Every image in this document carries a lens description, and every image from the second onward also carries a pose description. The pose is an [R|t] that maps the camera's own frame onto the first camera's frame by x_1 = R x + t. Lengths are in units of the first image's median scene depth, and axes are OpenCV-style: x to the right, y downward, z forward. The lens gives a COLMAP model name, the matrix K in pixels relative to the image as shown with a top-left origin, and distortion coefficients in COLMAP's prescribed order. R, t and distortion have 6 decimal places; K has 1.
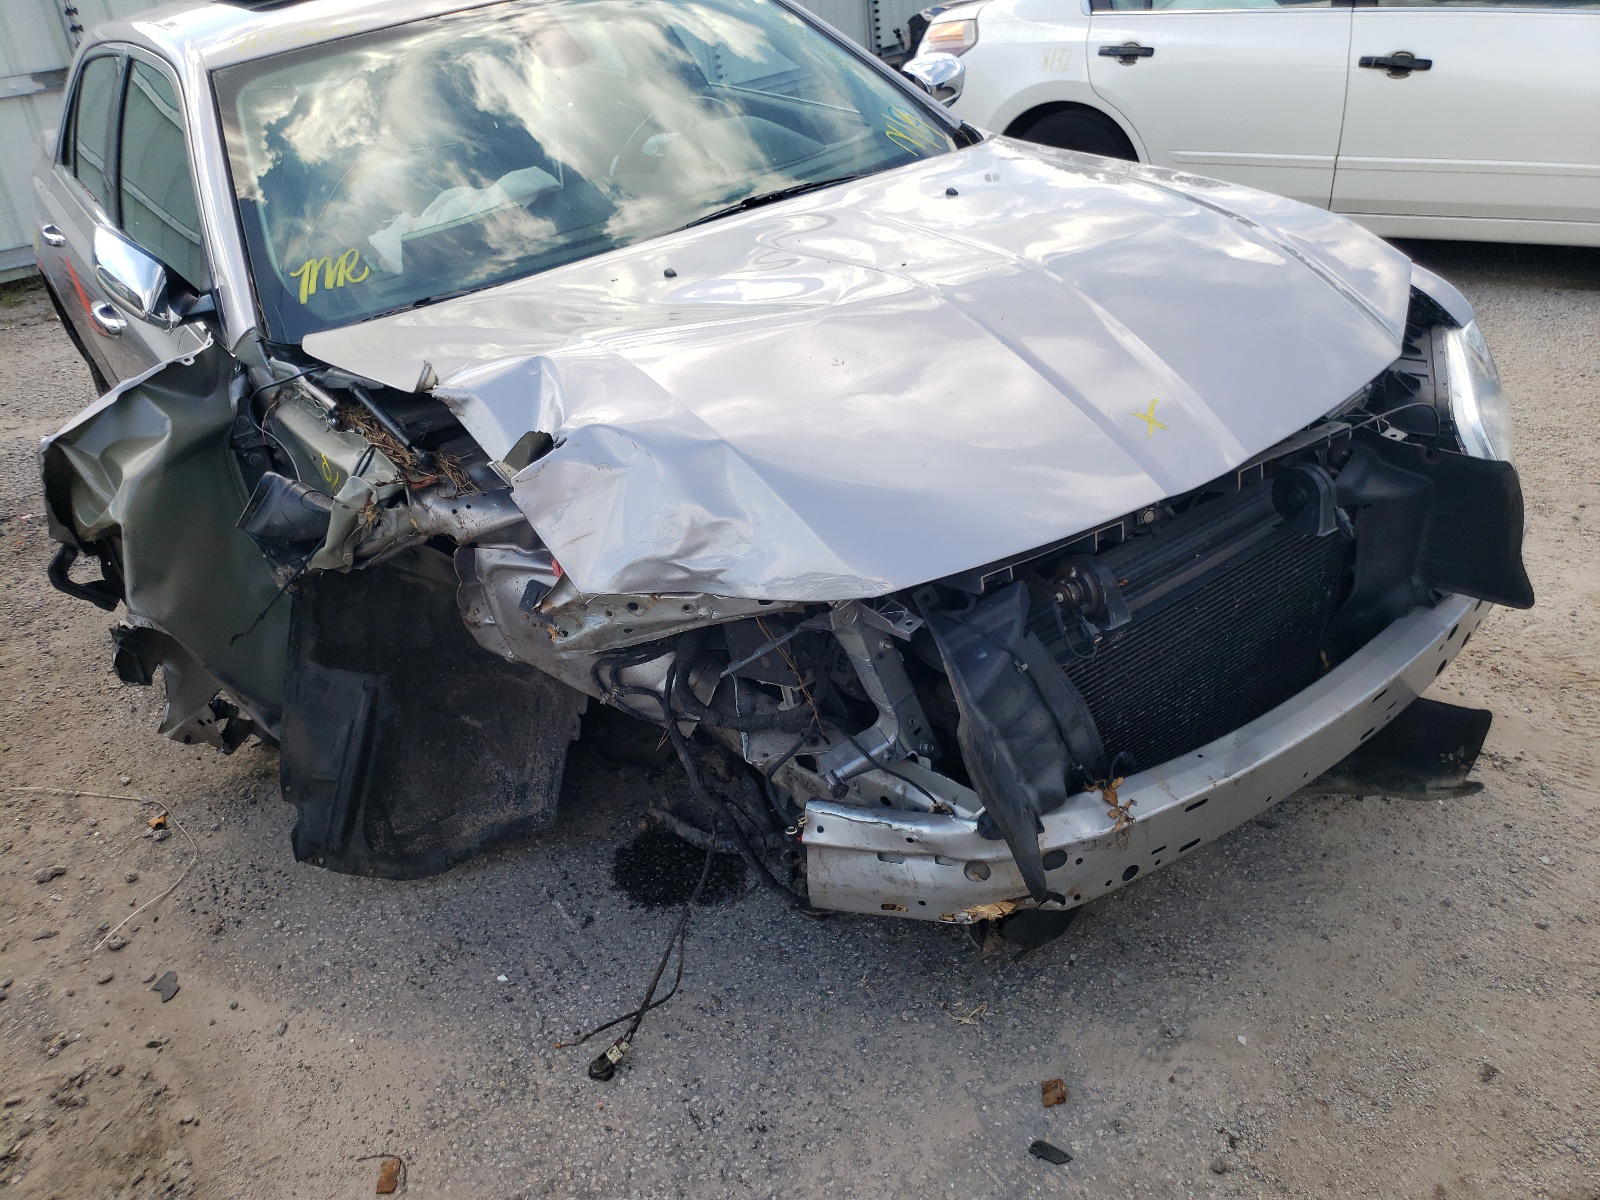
lens RADIAL K [[1449.6, 0, 798.1], [0, 1449.6, 524.2], [0, 0, 1]] dist [0.064710, -0.071708]
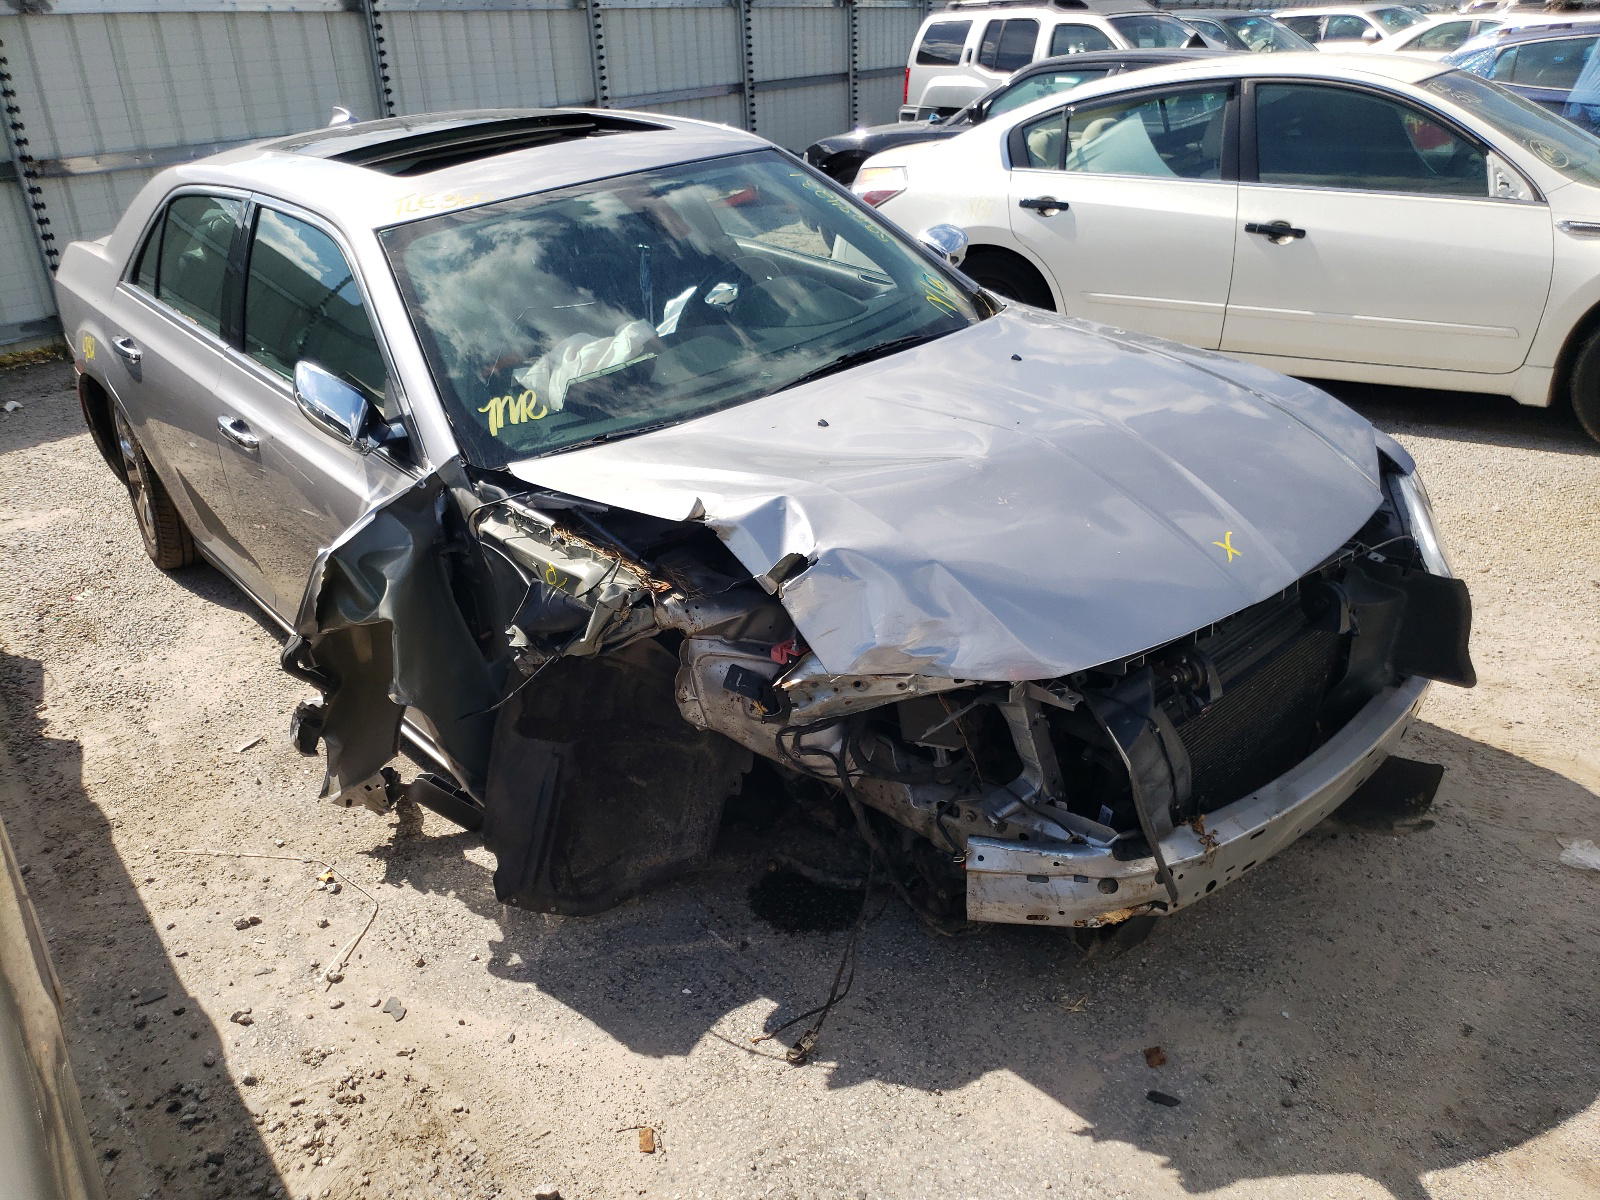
lens RADIAL K [[1449.6, 0, 798.1], [0, 1449.6, 524.2], [0, 0, 1]] dist [0.064710, -0.071708]
pose [[0.992200, 0.012674, 0.124009, -0.292675], [-0.005404, 0.998256, -0.058785, -0.010195], [-0.124538, 0.057656, 0.990538, -0.272506]]
